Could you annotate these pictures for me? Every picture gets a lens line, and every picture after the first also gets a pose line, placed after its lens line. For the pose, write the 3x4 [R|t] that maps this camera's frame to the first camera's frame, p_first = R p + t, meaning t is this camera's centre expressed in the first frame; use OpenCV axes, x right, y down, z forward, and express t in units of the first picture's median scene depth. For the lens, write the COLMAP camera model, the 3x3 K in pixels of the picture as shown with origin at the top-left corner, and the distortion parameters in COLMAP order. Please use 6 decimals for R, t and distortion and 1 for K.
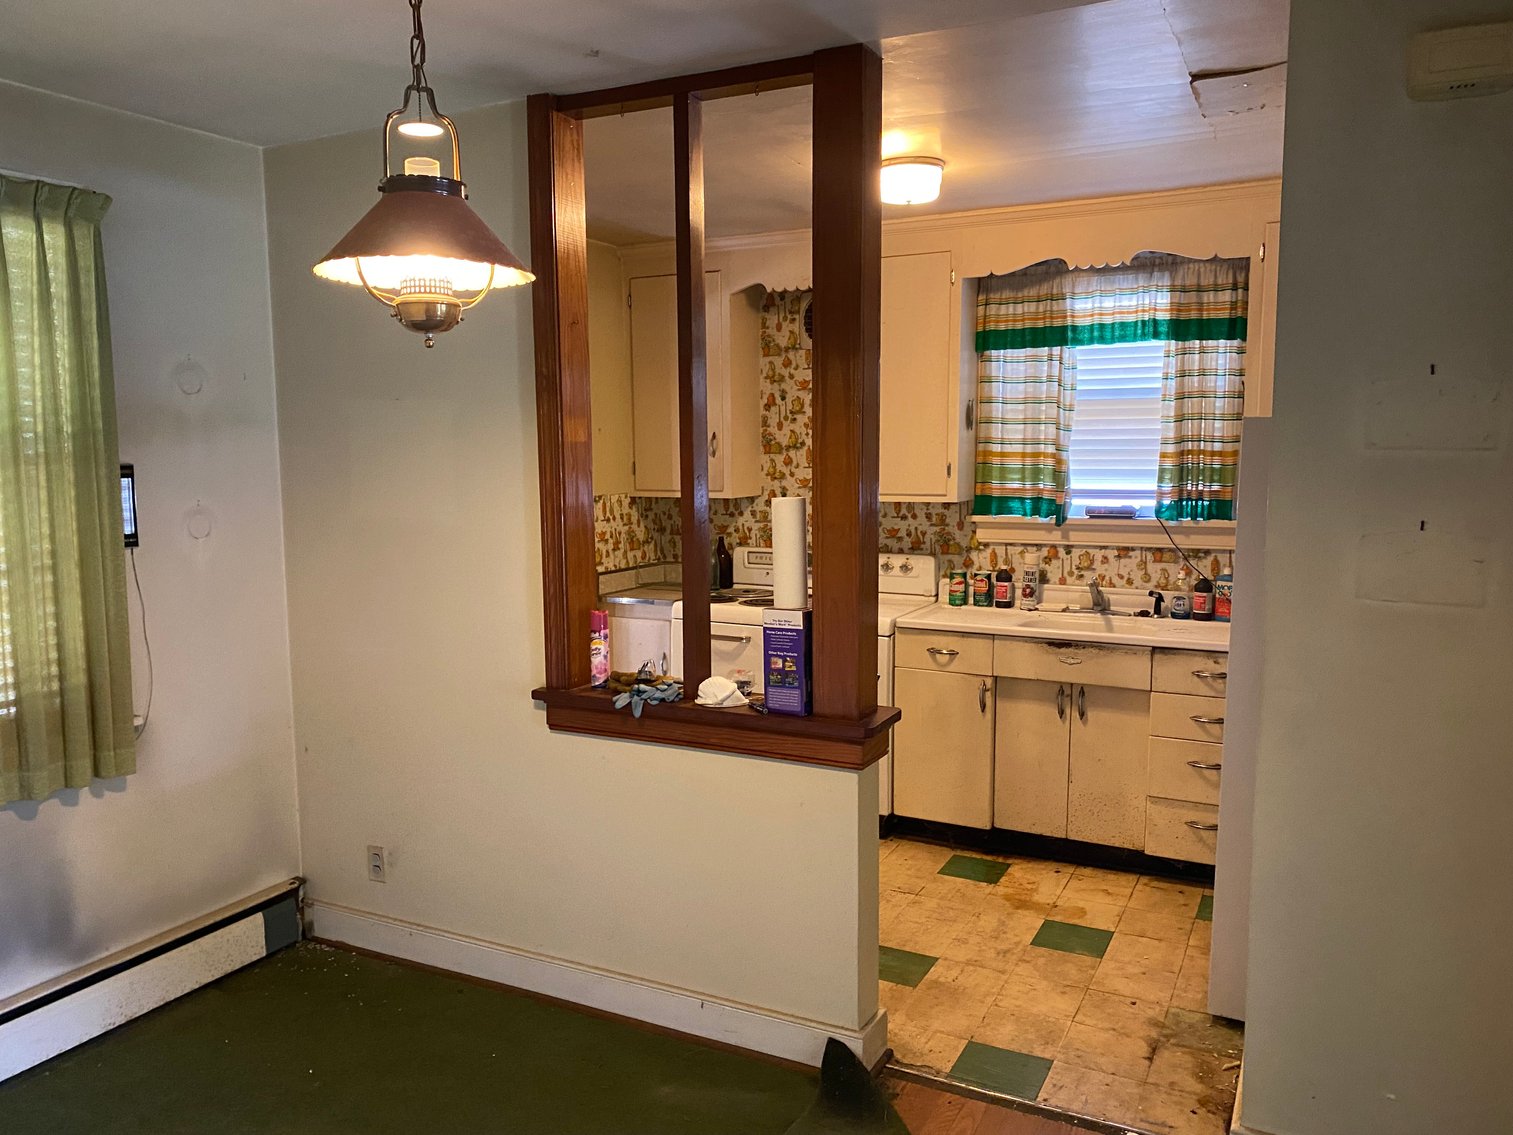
lens RADIAL K [[1147.0, 0, 756.5], [0, 1147.0, 567.5], [0, 0, 1]] dist [0.045245, -0.053140]
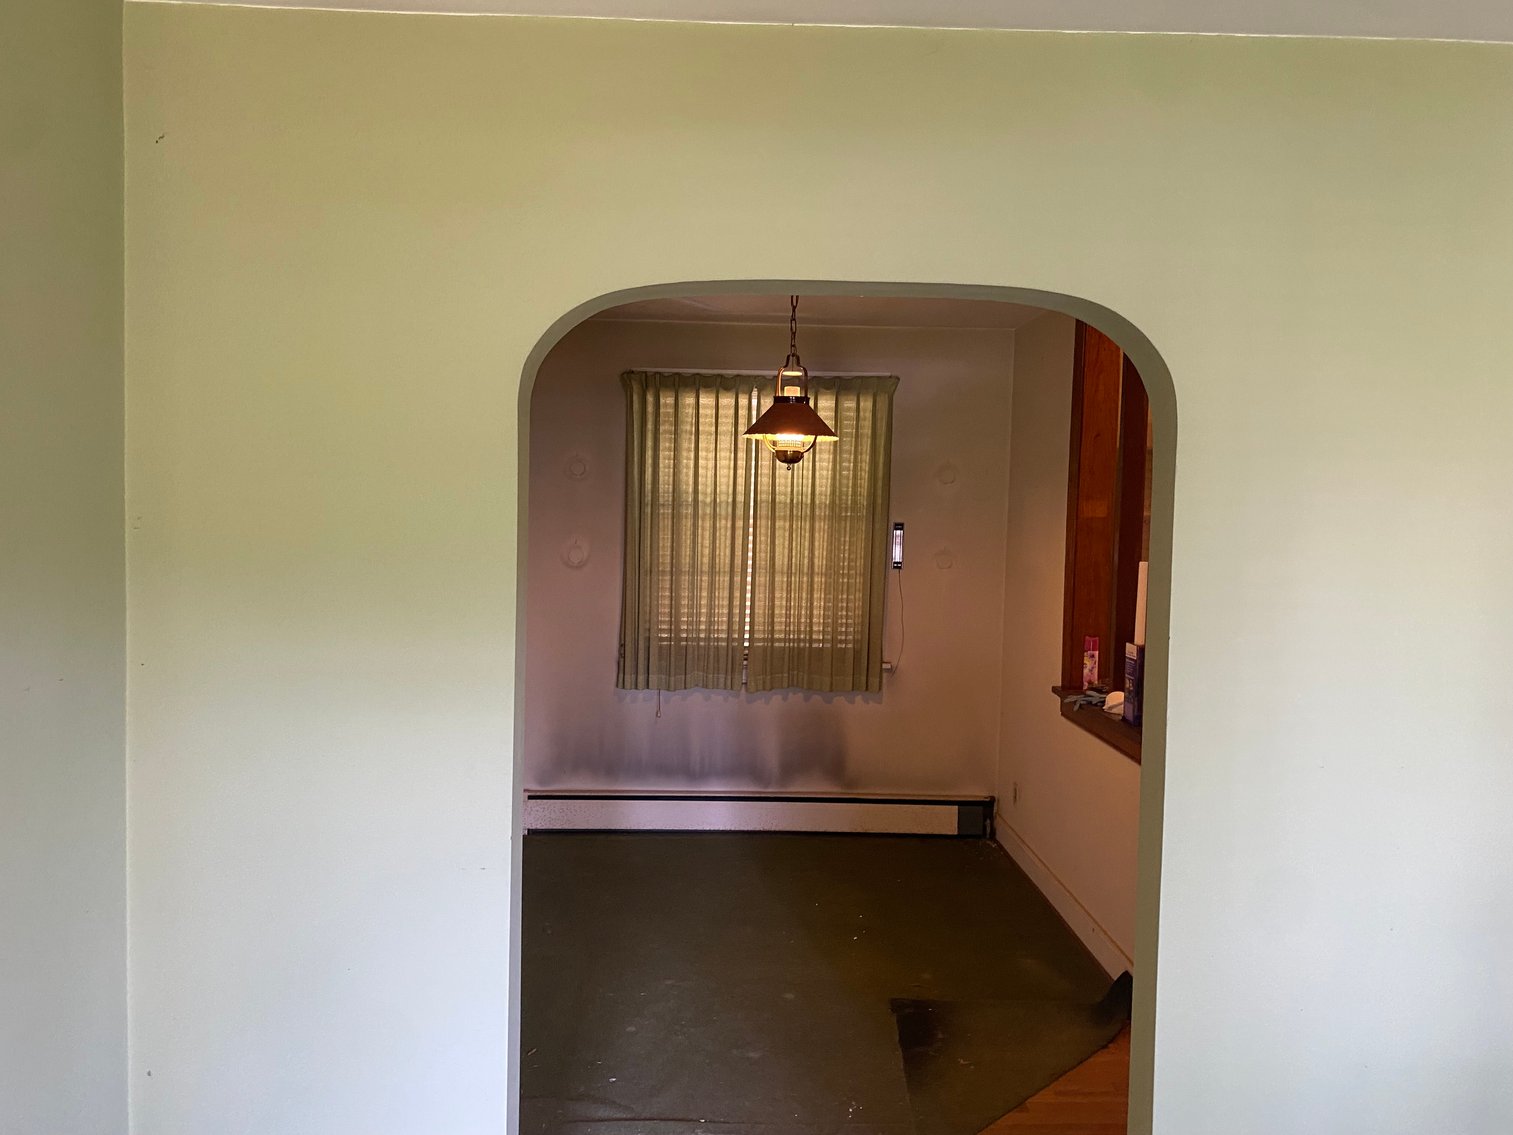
lens RADIAL K [[1140.9, 0, 731.7], [0, 1140.9, 561.1], [0, 0, 1]] dist [0.095914, -0.149299]
pose [[0.472000, 0.067138, -0.879039, 0.925938], [-0.123754, 0.992269, 0.009336, -0.014900], [0.872870, 0.104377, 0.476659, -0.070796]]
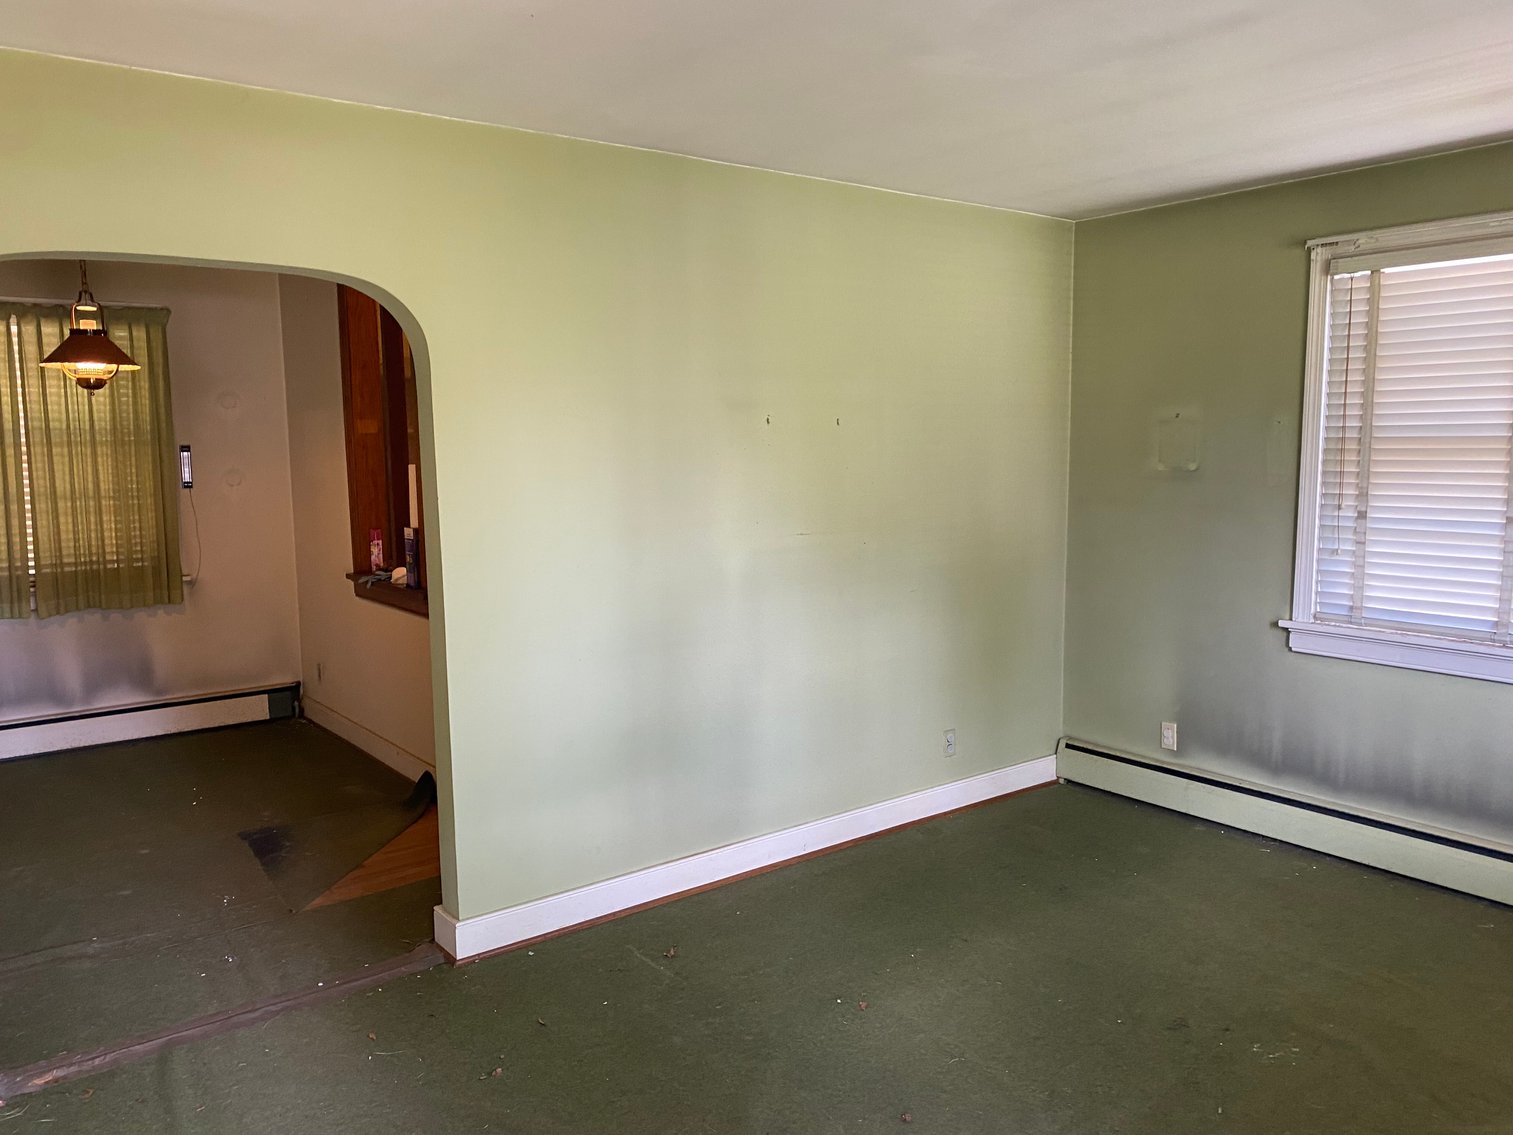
lens RADIAL K [[1140.6, 0, 790.3], [0, 1140.6, 569.3], [0, 0, 1]] dist [-0.005137, 0.002870]
pose [[0.919867, 0.048097, -0.389271, 1.177989], [-0.043127, 0.998838, 0.021502, 0.034693], [0.389853, -0.002991, 0.920872, -0.376194]]
